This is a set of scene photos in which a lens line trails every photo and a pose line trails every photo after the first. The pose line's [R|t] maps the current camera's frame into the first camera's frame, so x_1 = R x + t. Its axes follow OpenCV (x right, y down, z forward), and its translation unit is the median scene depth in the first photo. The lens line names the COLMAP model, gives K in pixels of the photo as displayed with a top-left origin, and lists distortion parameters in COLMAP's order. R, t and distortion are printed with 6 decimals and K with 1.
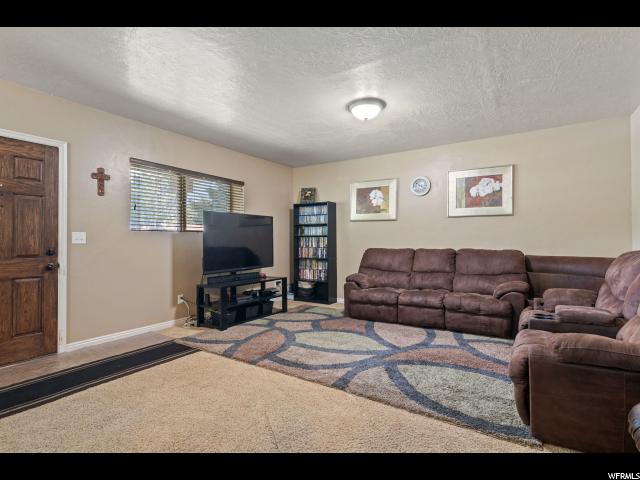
lens RADIAL K [[321.7, 0, 318.2], [0, 321.7, 240.3], [0, 0, 1]] dist [0.001523, -0.000109]
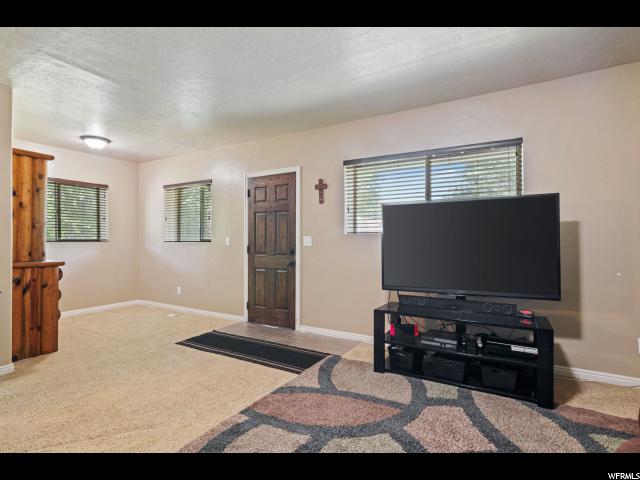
lens RADIAL K [[321.7, 0, 318.2], [0, 321.7, 240.3], [0, 0, 1]] dist [0.001523, -0.000109]
pose [[0.049756, -0.001613, -0.998760, 0.487290], [0.001543, 0.999998, -0.001538, -0.008775], [0.998760, -0.001464, 0.049758, 1.015131]]
